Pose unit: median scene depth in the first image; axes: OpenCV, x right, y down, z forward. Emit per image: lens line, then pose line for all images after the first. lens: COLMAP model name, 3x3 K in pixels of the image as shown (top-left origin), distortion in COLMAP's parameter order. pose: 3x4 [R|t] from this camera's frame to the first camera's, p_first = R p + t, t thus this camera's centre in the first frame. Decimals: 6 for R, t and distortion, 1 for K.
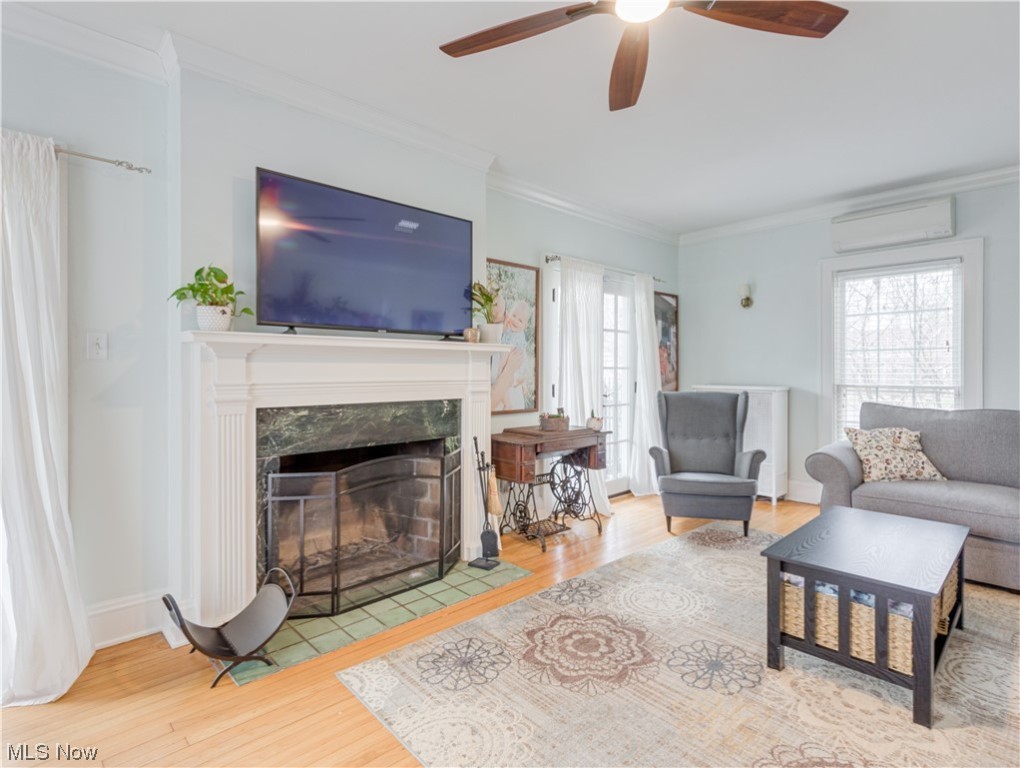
lens RADIAL K [[522.1, 0, 509.5], [0, 522.1, 379.9], [0, 0, 1]] dist [0.003483, 0.000298]
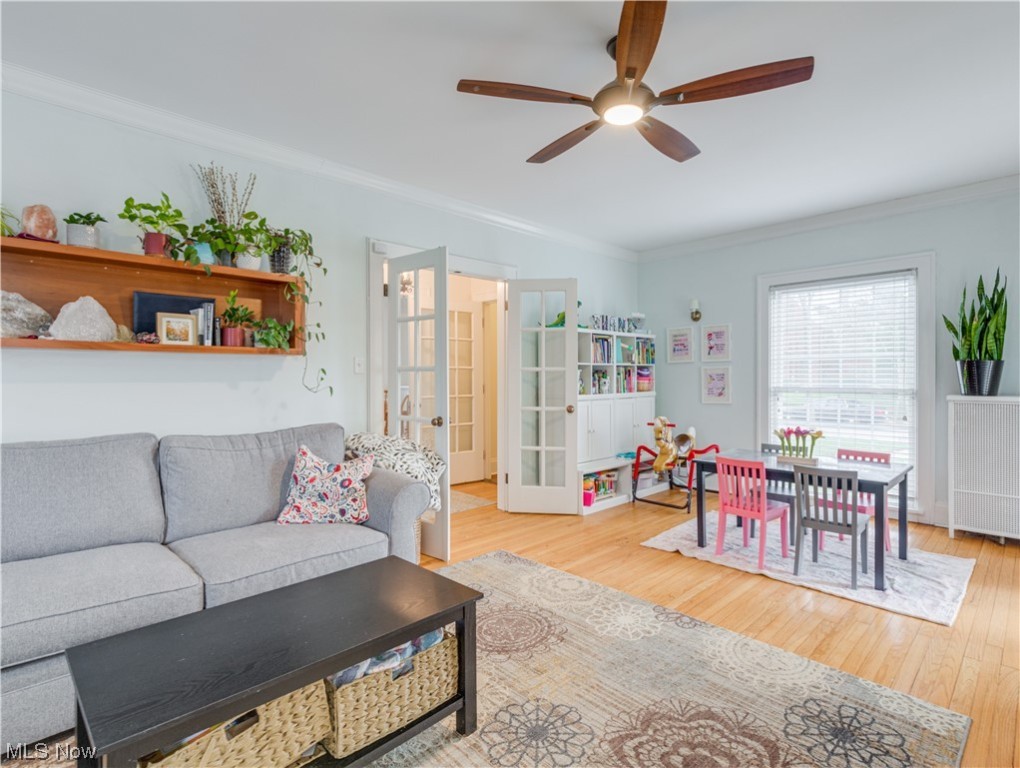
lens RADIAL K [[522.1, 0, 510.7], [0, 522.1, 381.5], [0, 0, 1]] dist [0.003483, 0.000298]
pose [[-0.999752, 0.007445, -0.020999, 0.444685], [0.007186, 0.999897, 0.012384, -0.022178], [0.021089, 0.012230, -0.999703, 1.809191]]
